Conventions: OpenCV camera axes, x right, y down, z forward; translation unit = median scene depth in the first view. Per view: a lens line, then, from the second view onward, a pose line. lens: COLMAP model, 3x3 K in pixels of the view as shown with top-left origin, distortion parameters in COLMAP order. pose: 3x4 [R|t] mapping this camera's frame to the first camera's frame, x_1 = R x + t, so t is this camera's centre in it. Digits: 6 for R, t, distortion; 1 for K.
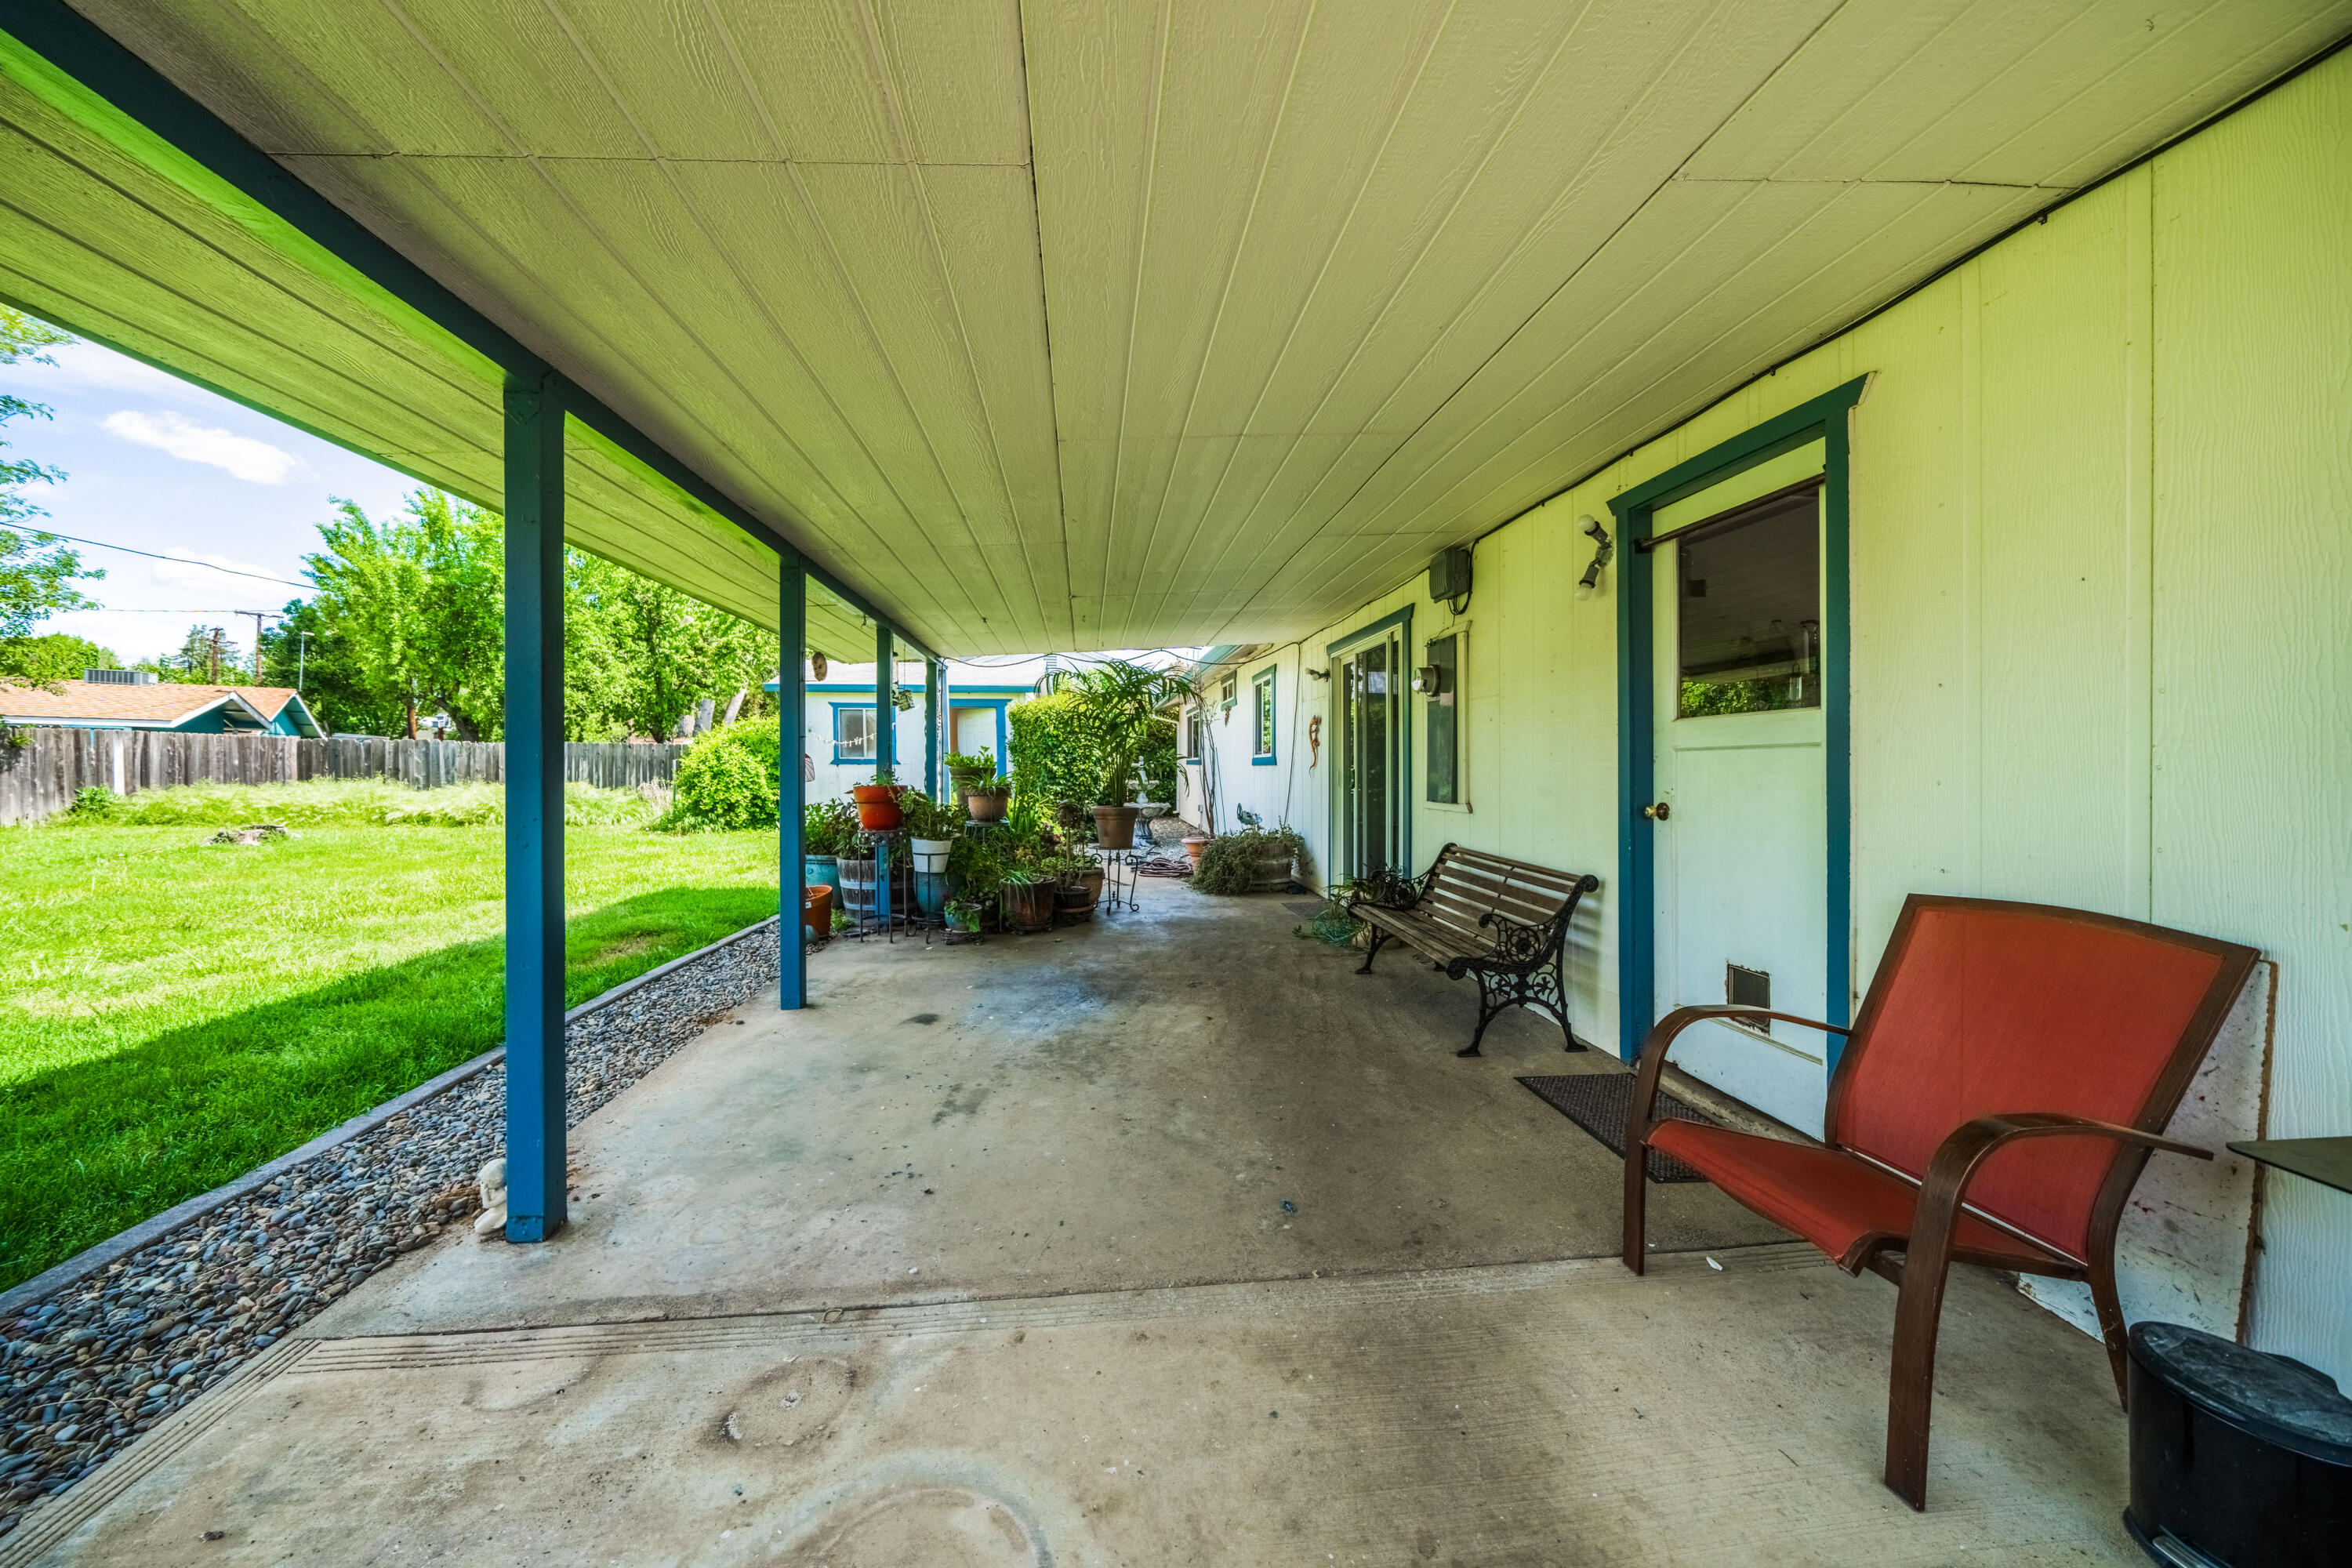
lens RADIAL K [[795.2, 0, 1164.3], [0, 795.2, 782.1], [0, 0, 1]] dist [-0.000715, -0.000039]
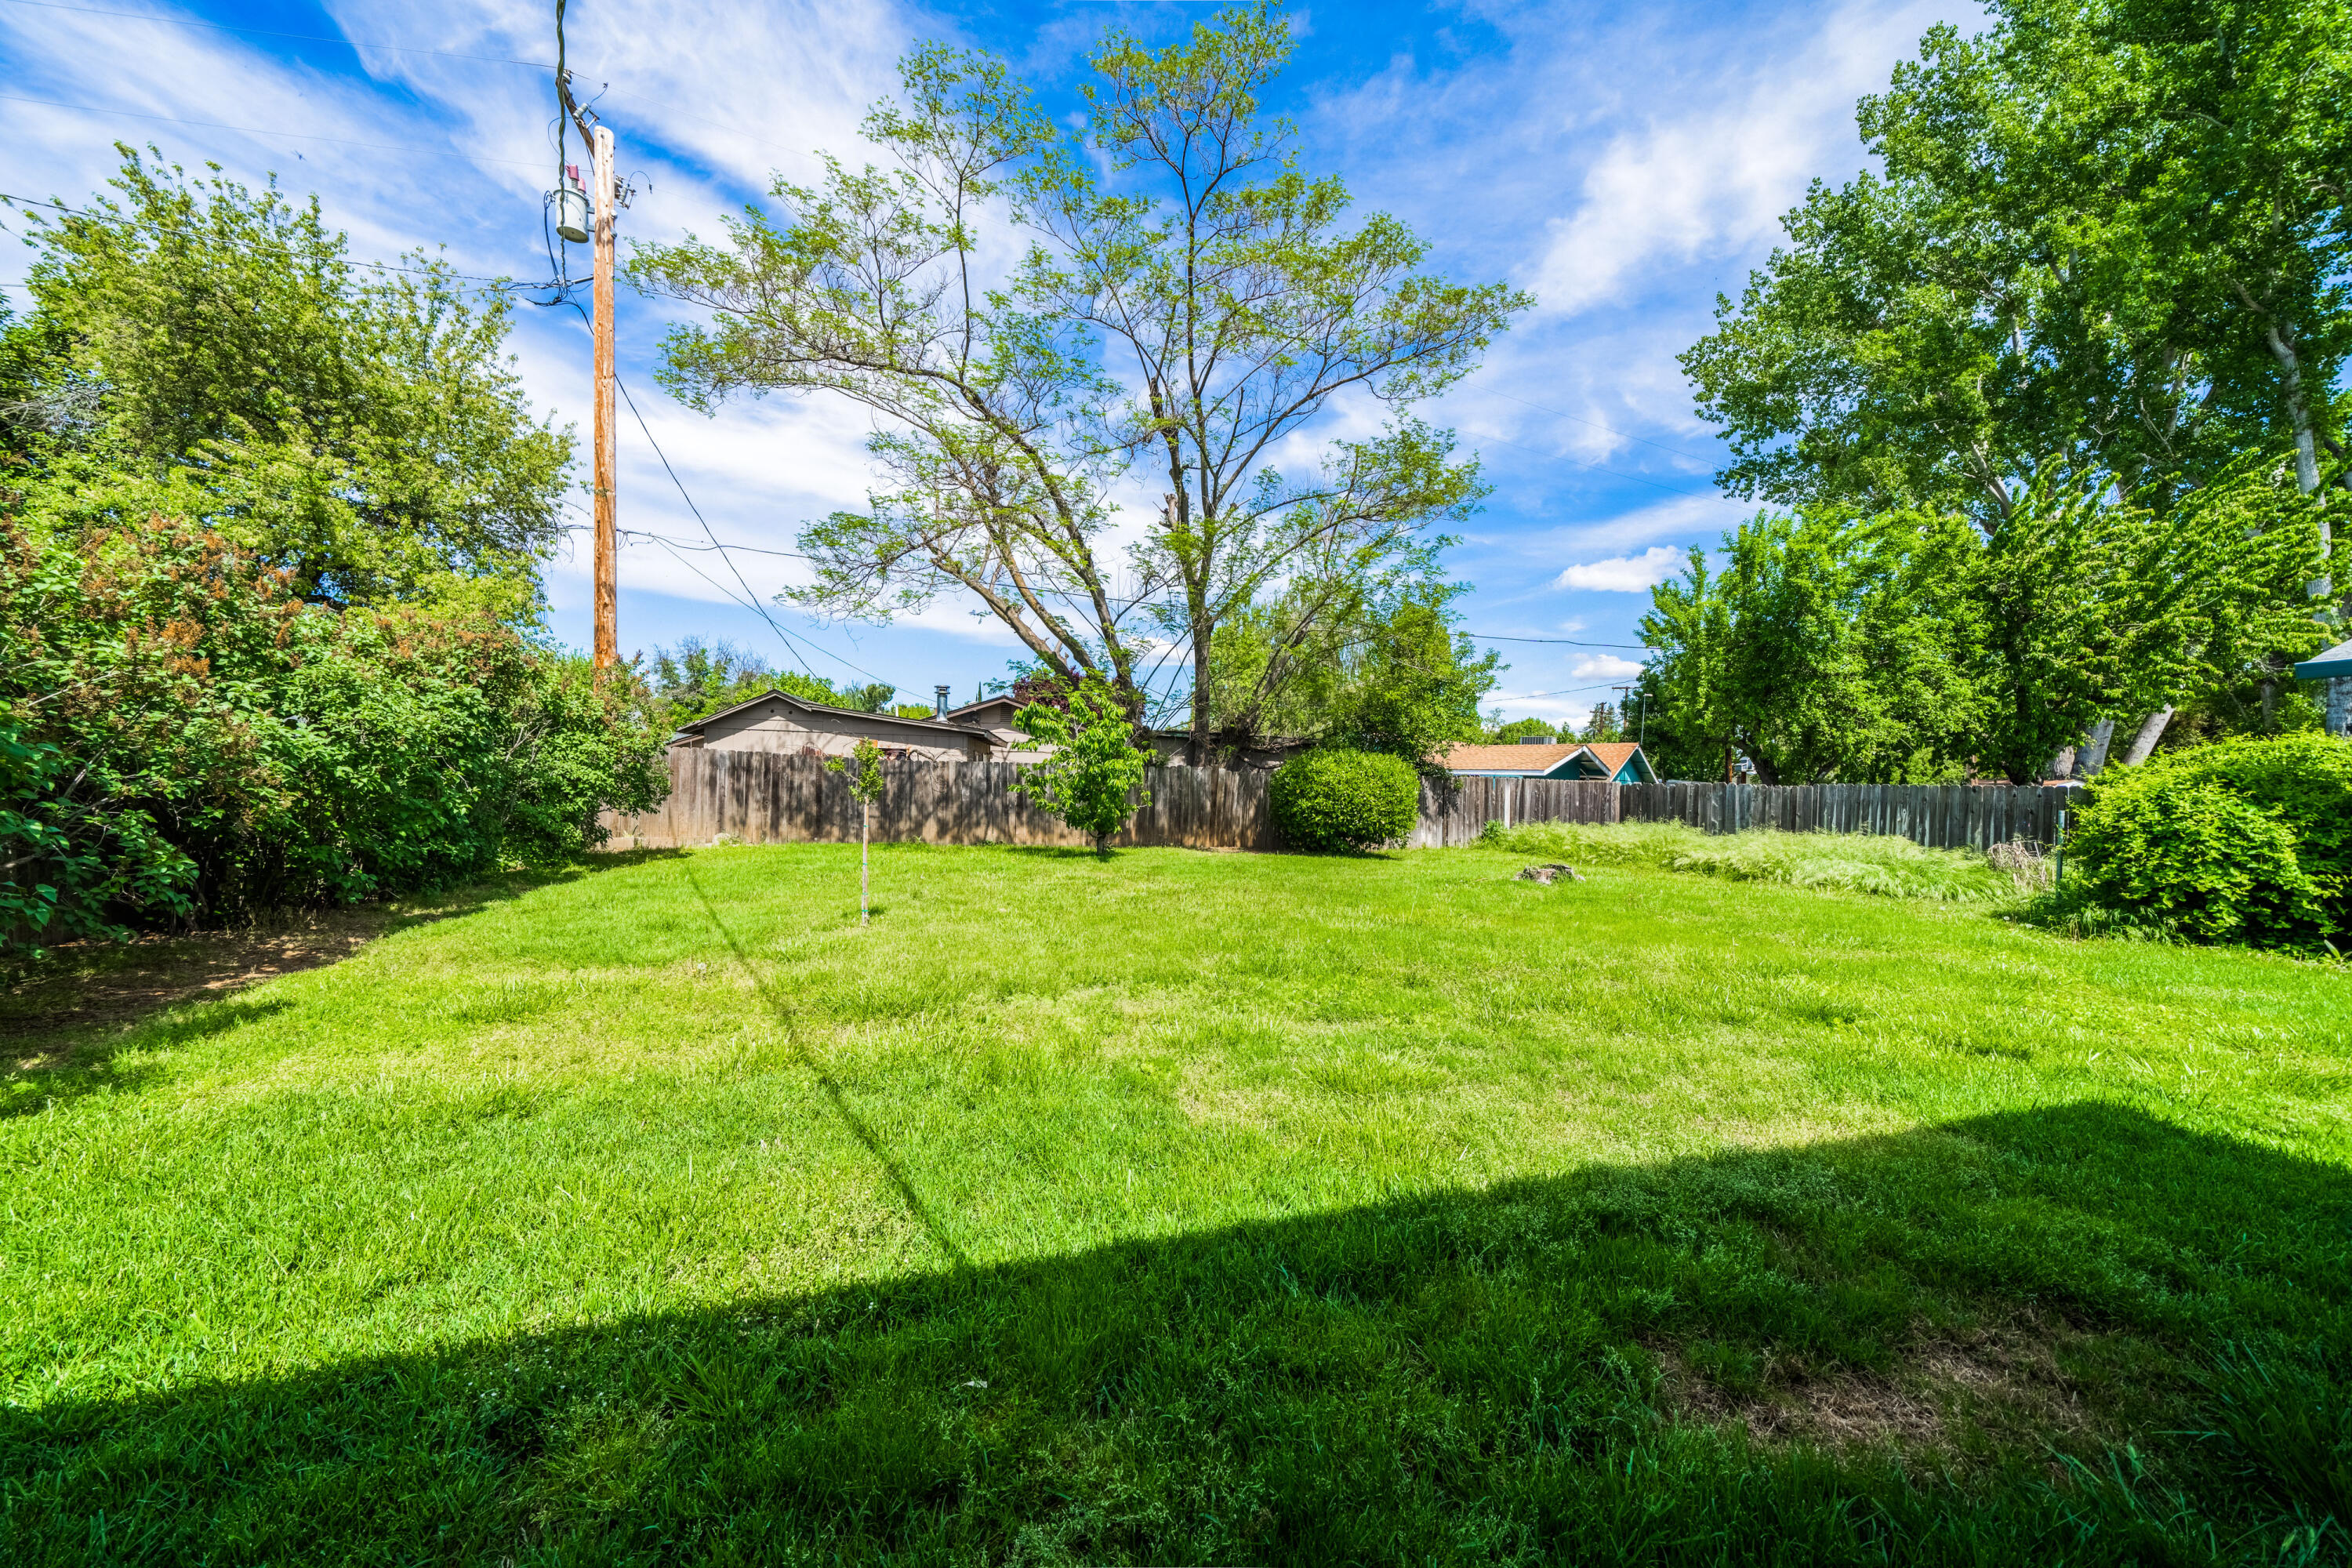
lens RADIAL K [[771.7, 0, 1179.3], [0, 771.7, 799.2], [0, 0, 1]] dist [-0.000525, -0.002264]
pose [[0.181758, 0.009357, -0.983299, -0.148461], [-0.044005, 0.999030, 0.001373, -0.006939], [0.982358, 0.043021, 0.181994, 0.207820]]
